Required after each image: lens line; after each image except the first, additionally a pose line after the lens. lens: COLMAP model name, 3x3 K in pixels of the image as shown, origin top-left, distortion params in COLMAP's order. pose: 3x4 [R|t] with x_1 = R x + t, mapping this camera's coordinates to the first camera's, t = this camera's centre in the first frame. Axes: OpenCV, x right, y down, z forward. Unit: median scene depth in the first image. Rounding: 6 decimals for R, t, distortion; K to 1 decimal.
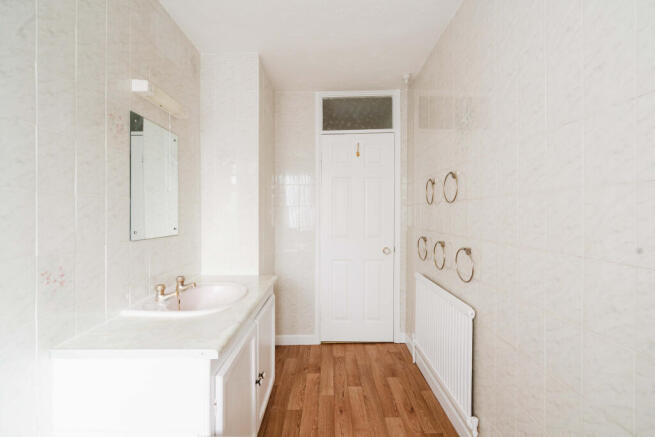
lens RADIAL K [[305.5, 0, 325.3], [0, 305.5, 210.5], [0, 0, 1]] dist [-0.000327, 0.000538]
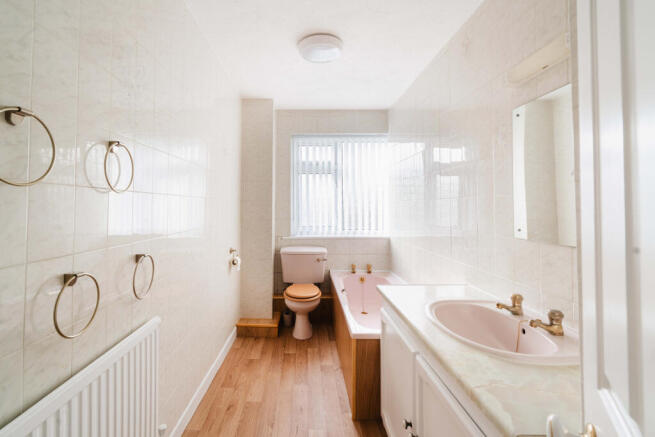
lens RADIAL K [[305.5, 0, 325.3], [0, 305.5, 210.5], [0, 0, 1]] dist [-0.000327, 0.000538]
pose [[-0.996828, 0.027510, -0.074684, 0.032289], [0.028010, 0.999592, -0.005658, 0.033269], [0.074498, -0.007732, -0.997191, 1.907575]]
